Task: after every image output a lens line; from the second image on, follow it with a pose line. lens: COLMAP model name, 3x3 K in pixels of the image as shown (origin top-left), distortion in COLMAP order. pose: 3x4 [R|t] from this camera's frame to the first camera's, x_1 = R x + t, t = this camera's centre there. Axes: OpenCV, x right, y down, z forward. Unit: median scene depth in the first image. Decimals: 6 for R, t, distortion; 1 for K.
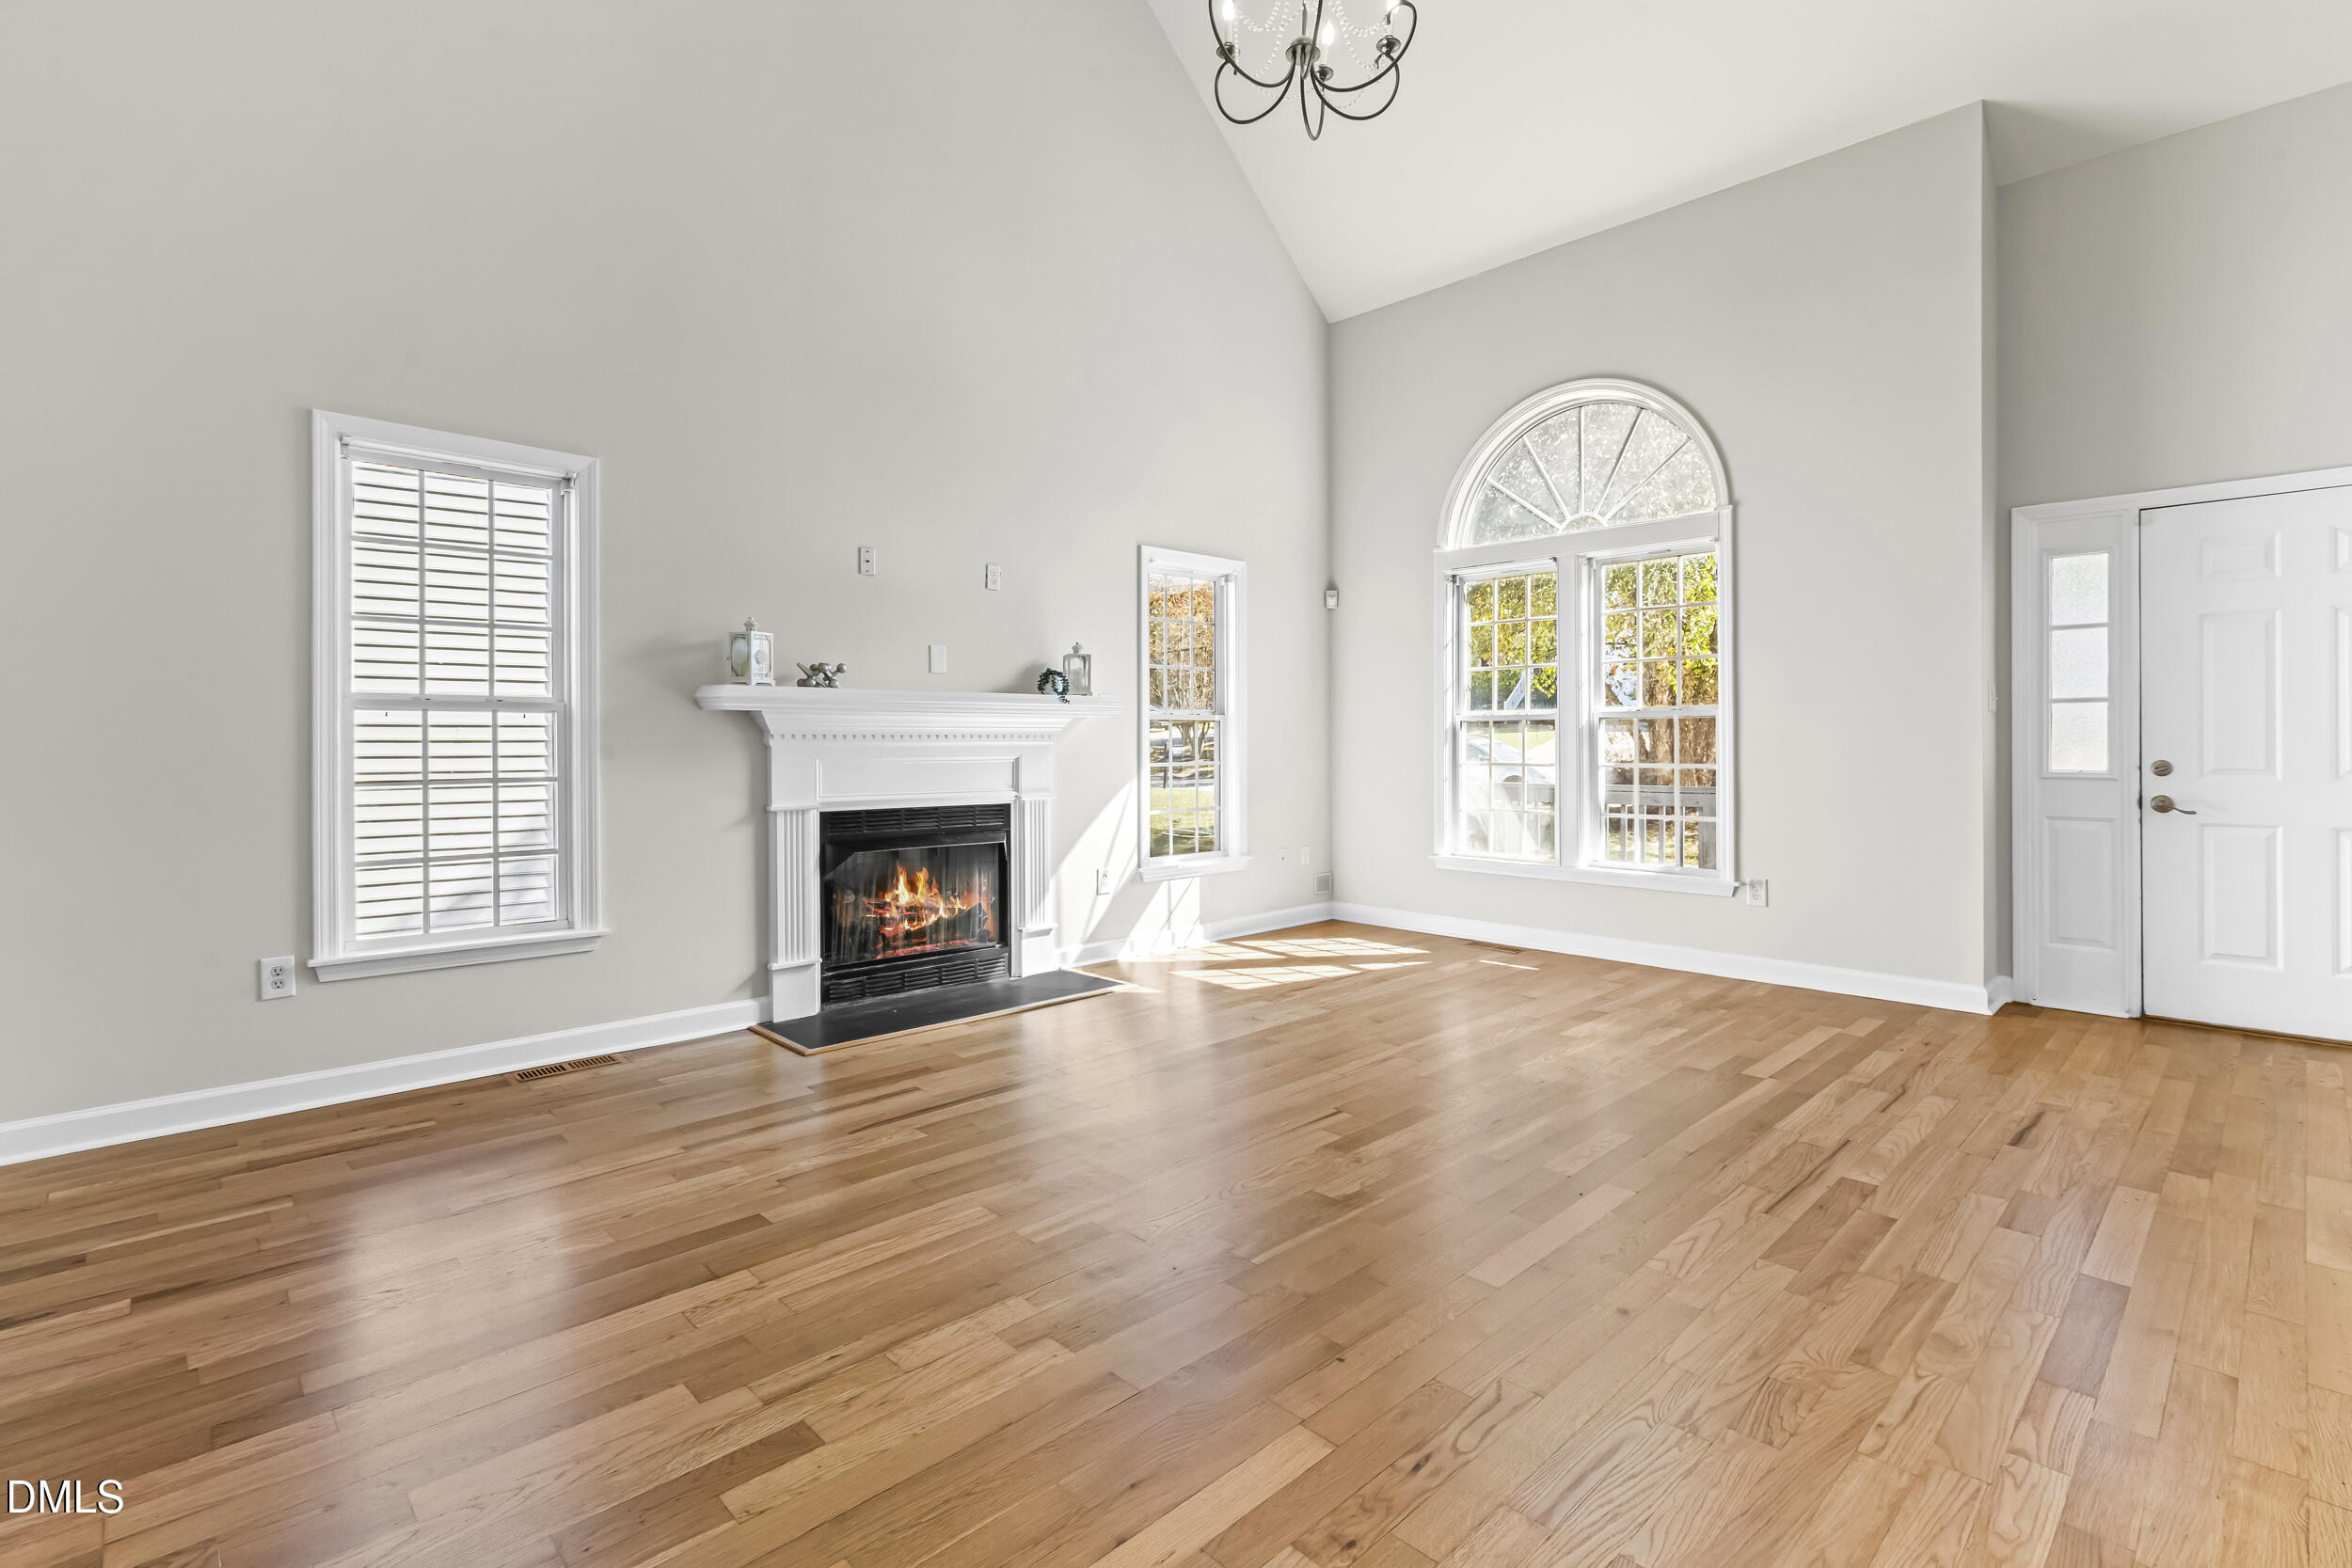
lens RADIAL K [[1103.2, 0, 1154.4], [0, 1103.2, 735.5], [0, 0, 1]] dist [-0.011363, 0.005533]
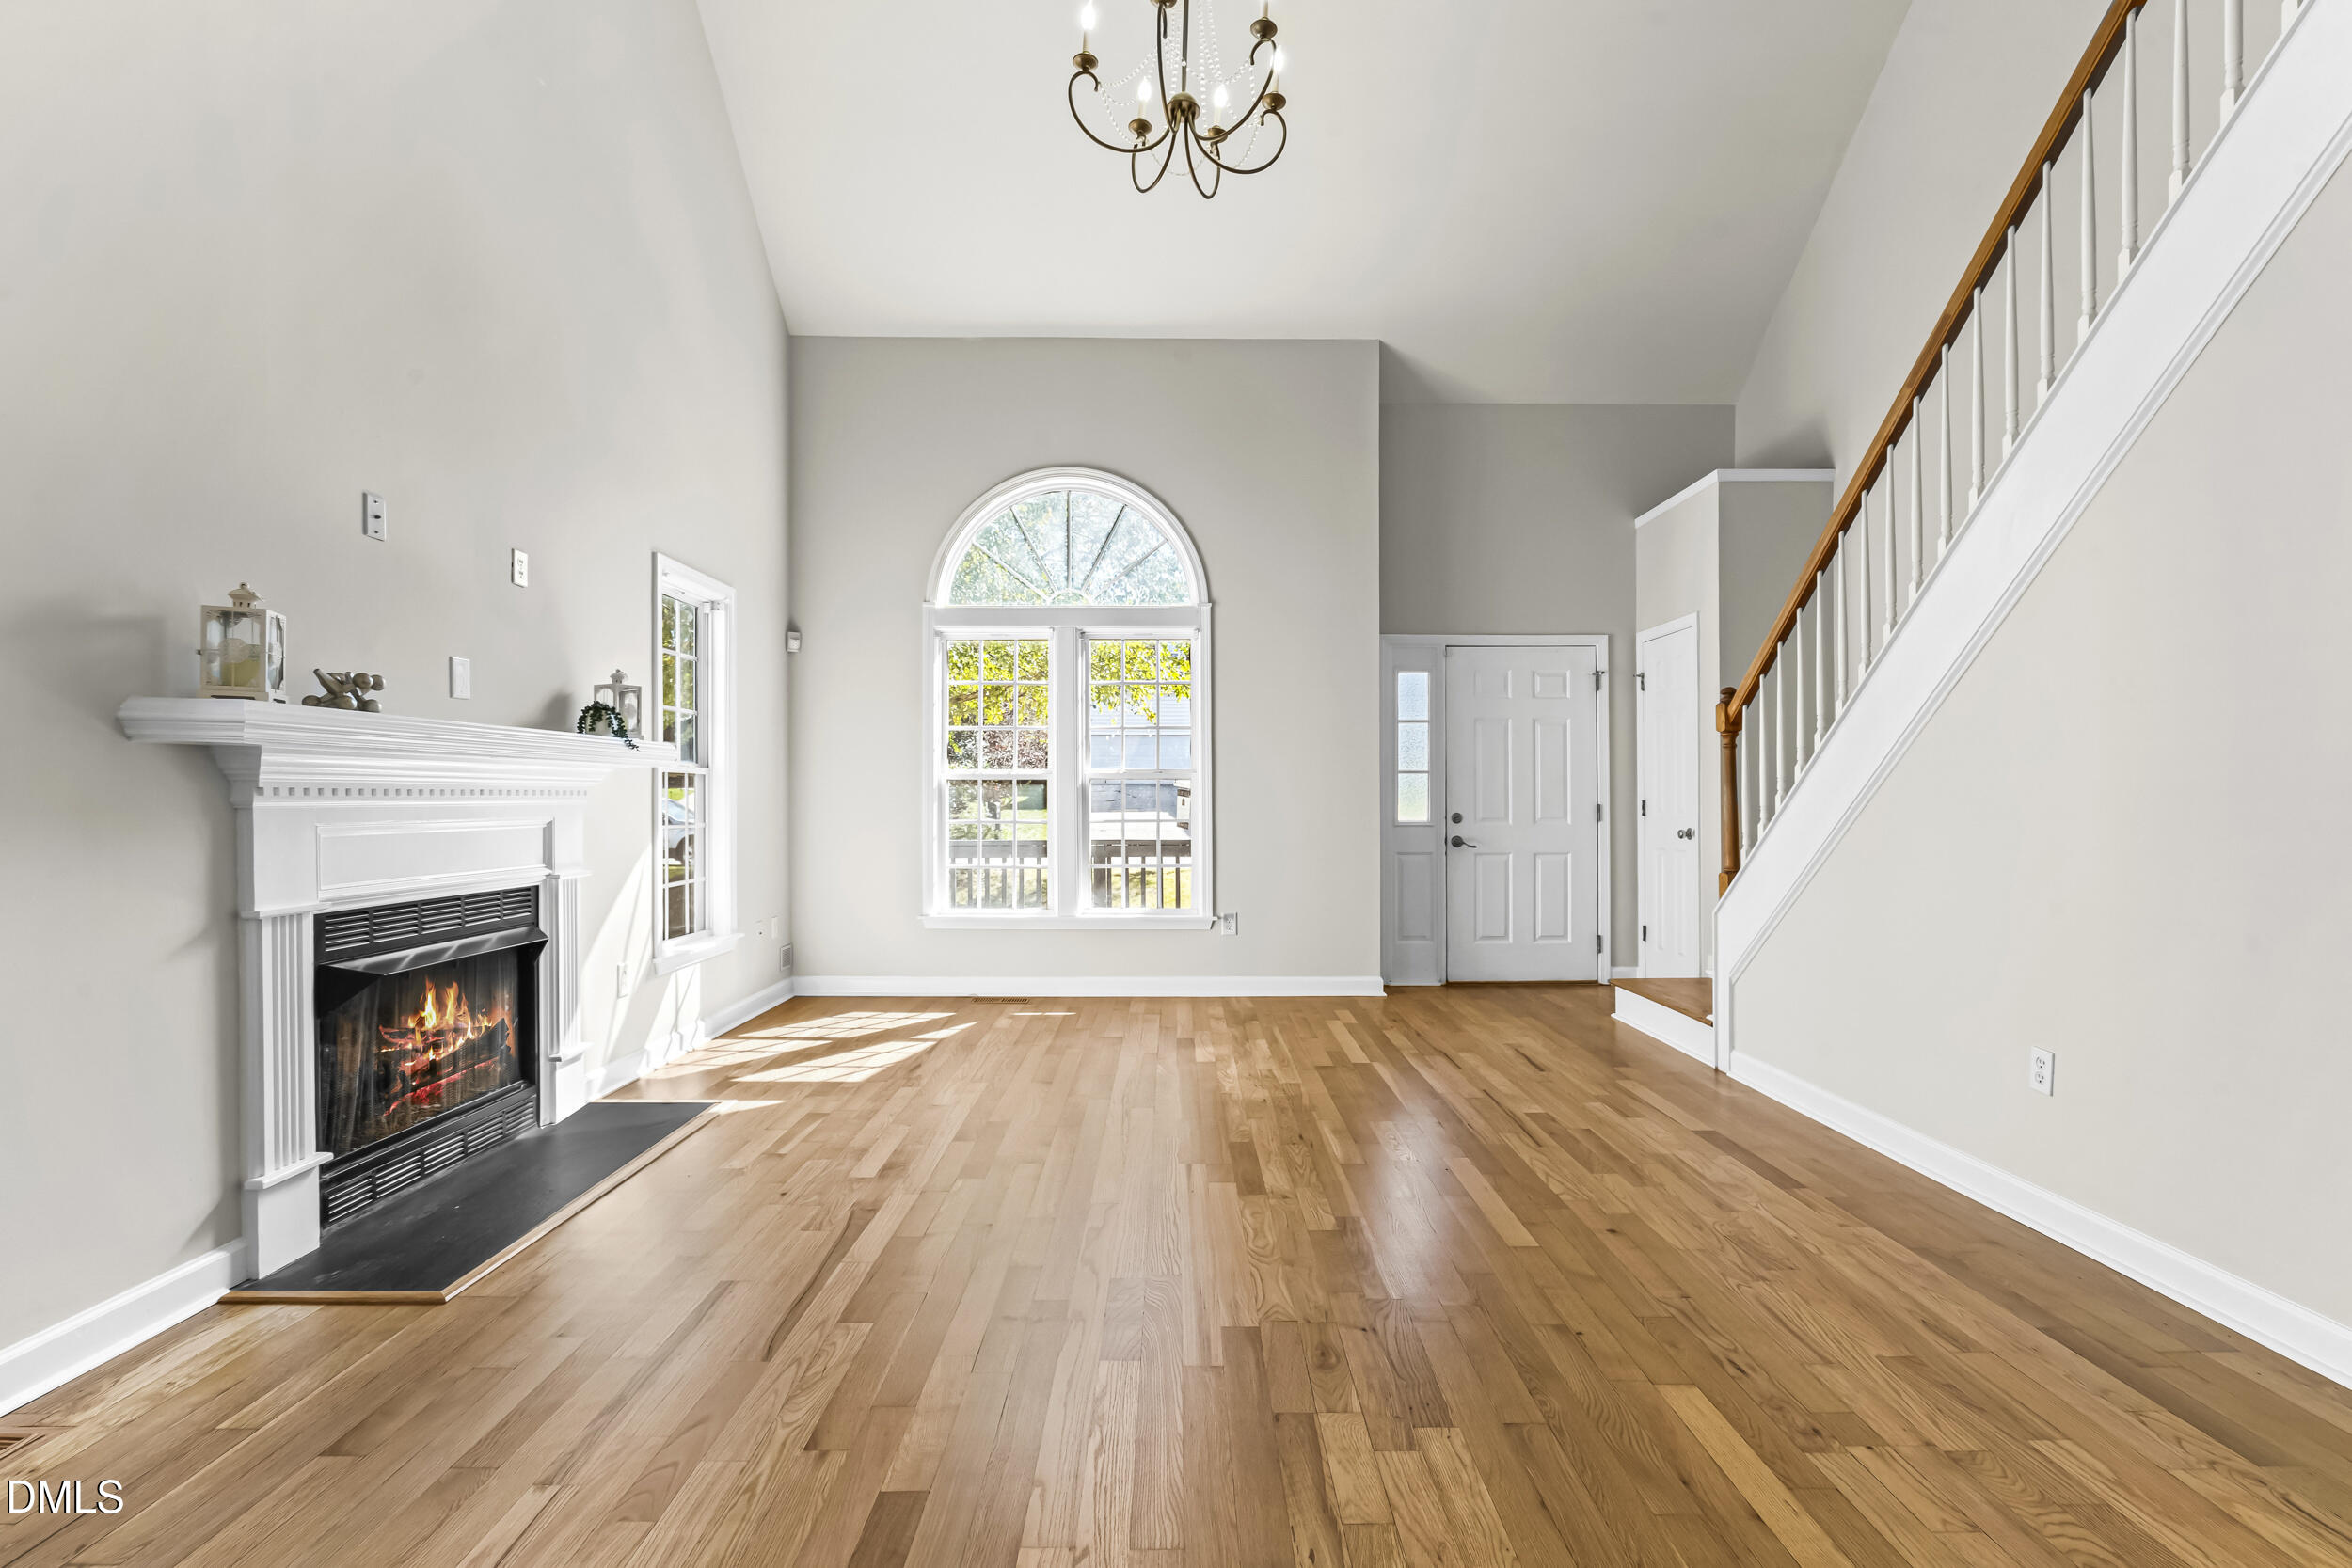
lens RADIAL K [[1103.2, 0, 1181.7], [0, 1103.2, 793.0], [0, 0, 1]] dist [-0.011363, 0.005533]
pose [[0.673517, 0.005397, 0.739152, -0.447660], [-0.004734, 0.999984, -0.002987, 0.001845], [-0.739156, -0.001487, 0.673532, 0.244654]]
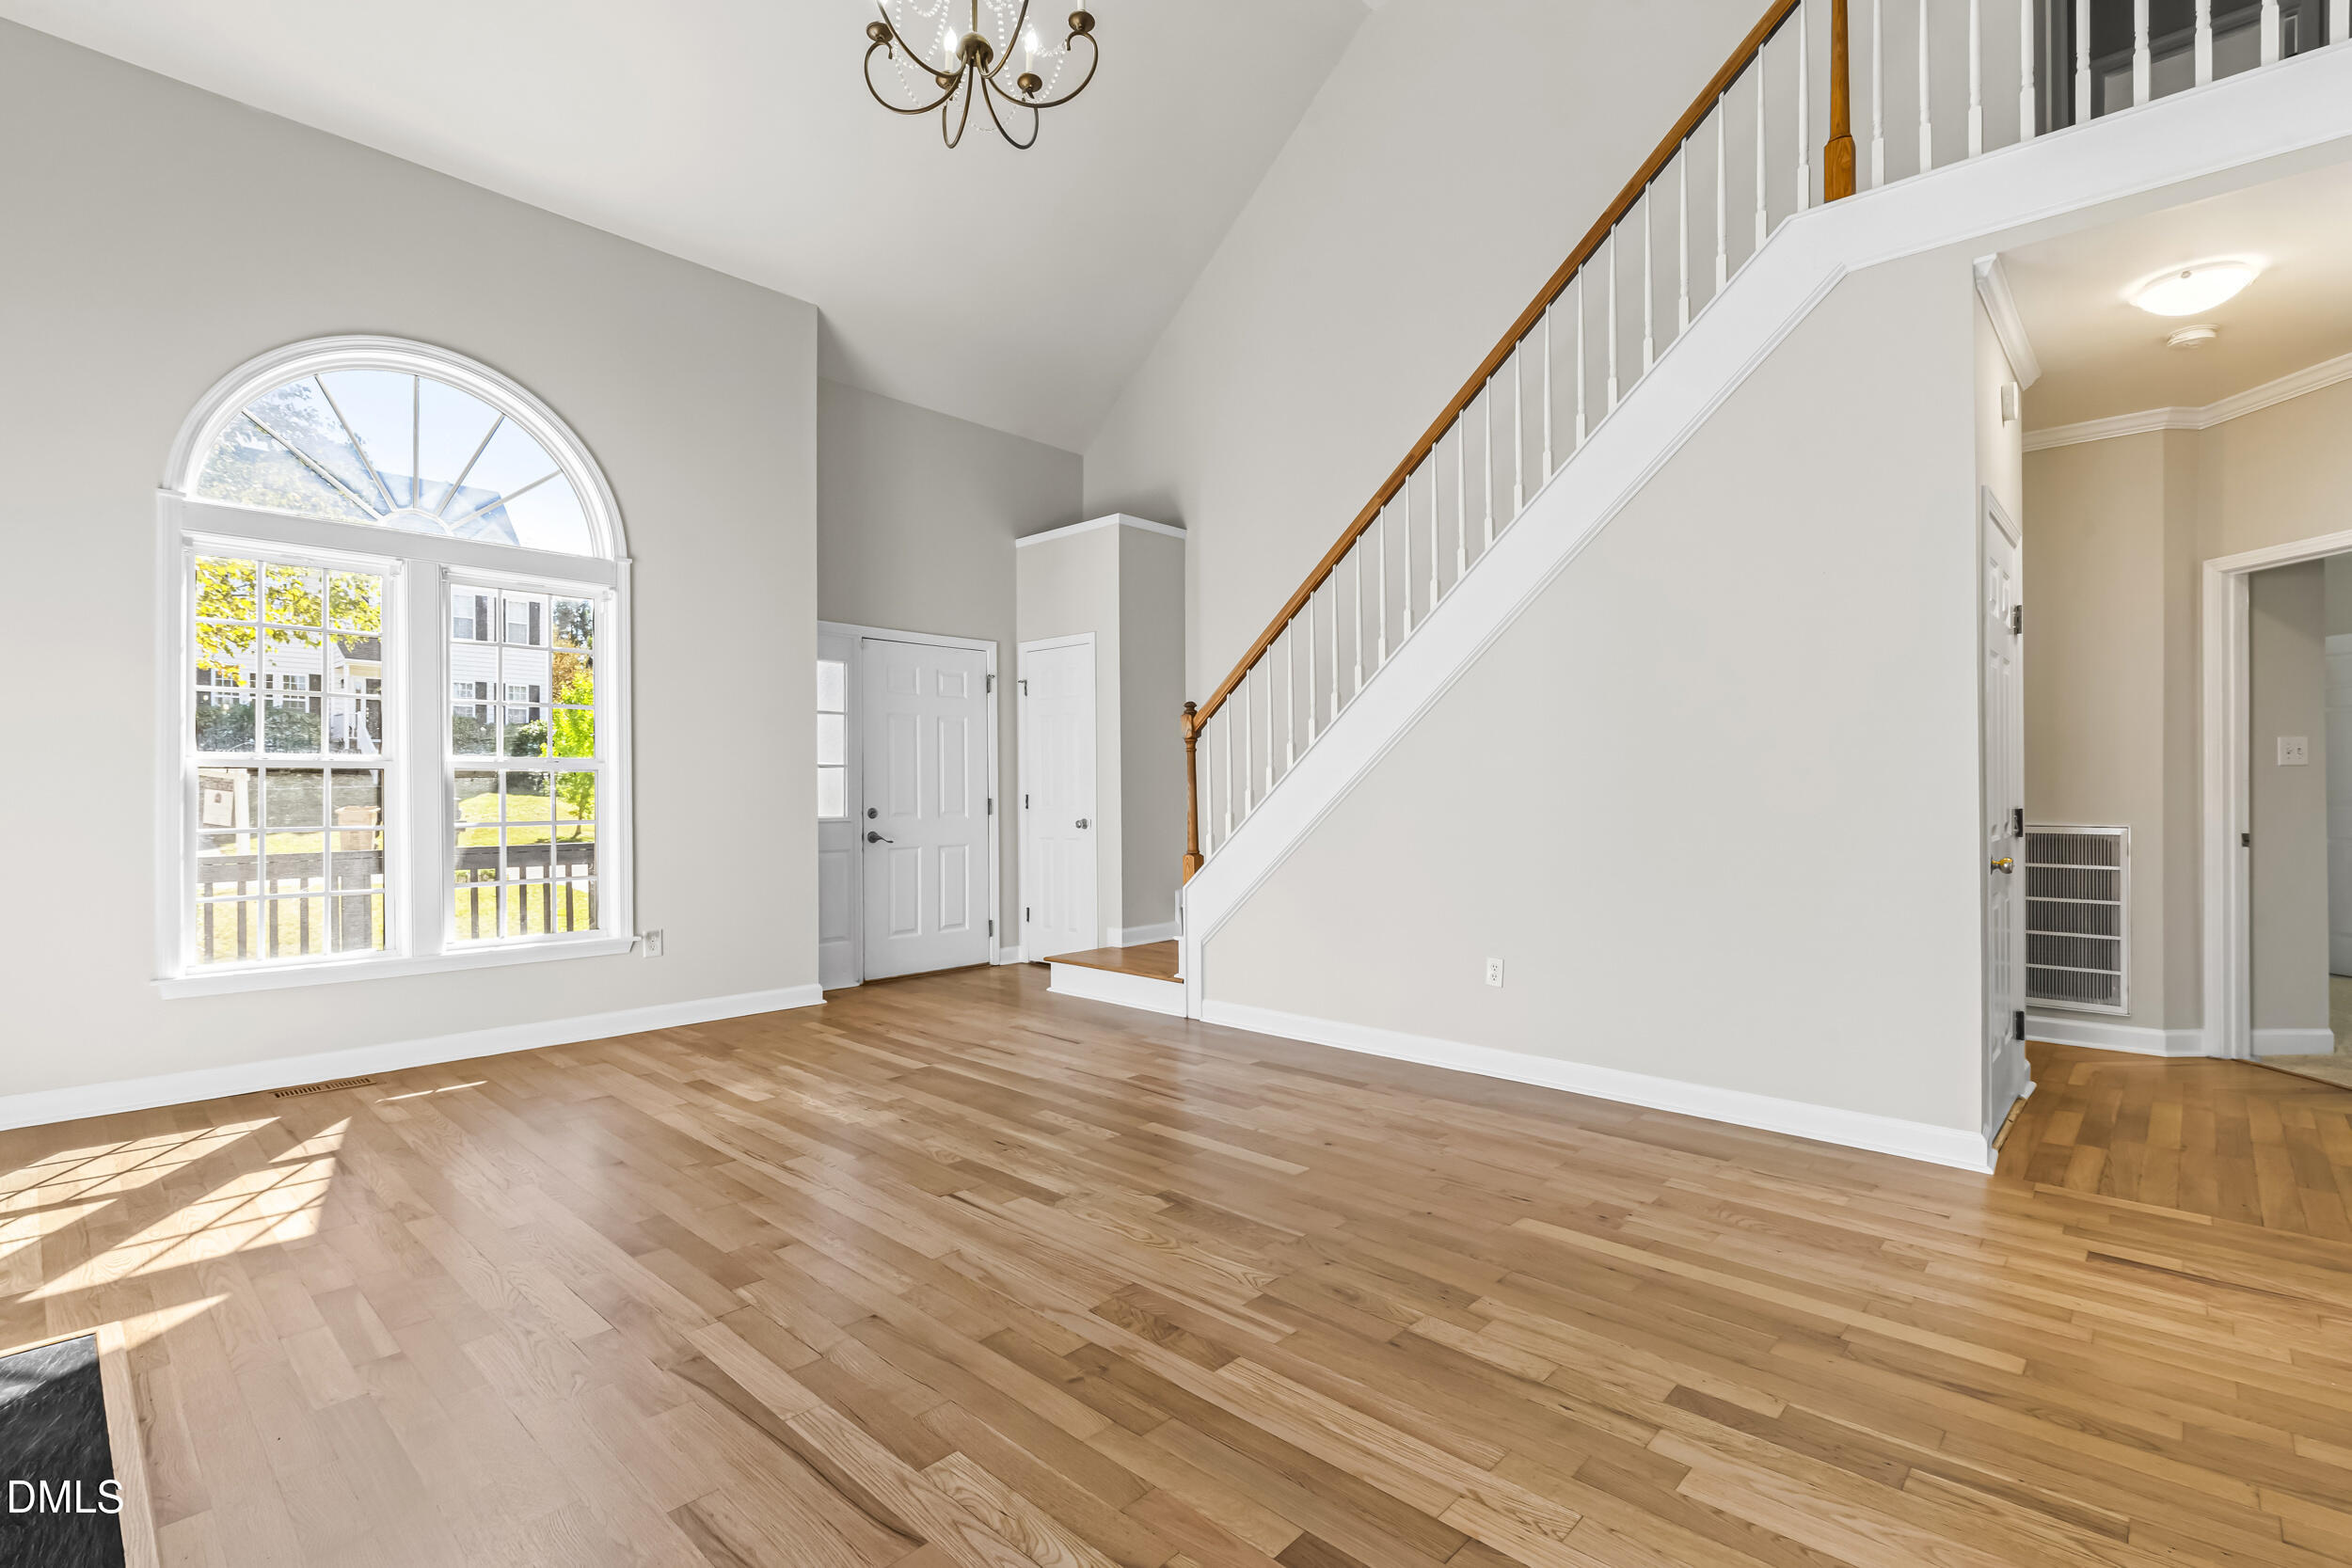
lens RADIAL K [[1103.2, 0, 1197.5], [0, 1103.2, 780.9], [0, 0, 1]] dist [-0.011363, 0.005533]
pose [[-0.088048, 0.010739, 0.996058, -0.592713], [-0.002716, 0.999936, -0.011021, 0.001284], [-0.996113, -0.003675, -0.088013, 0.665611]]
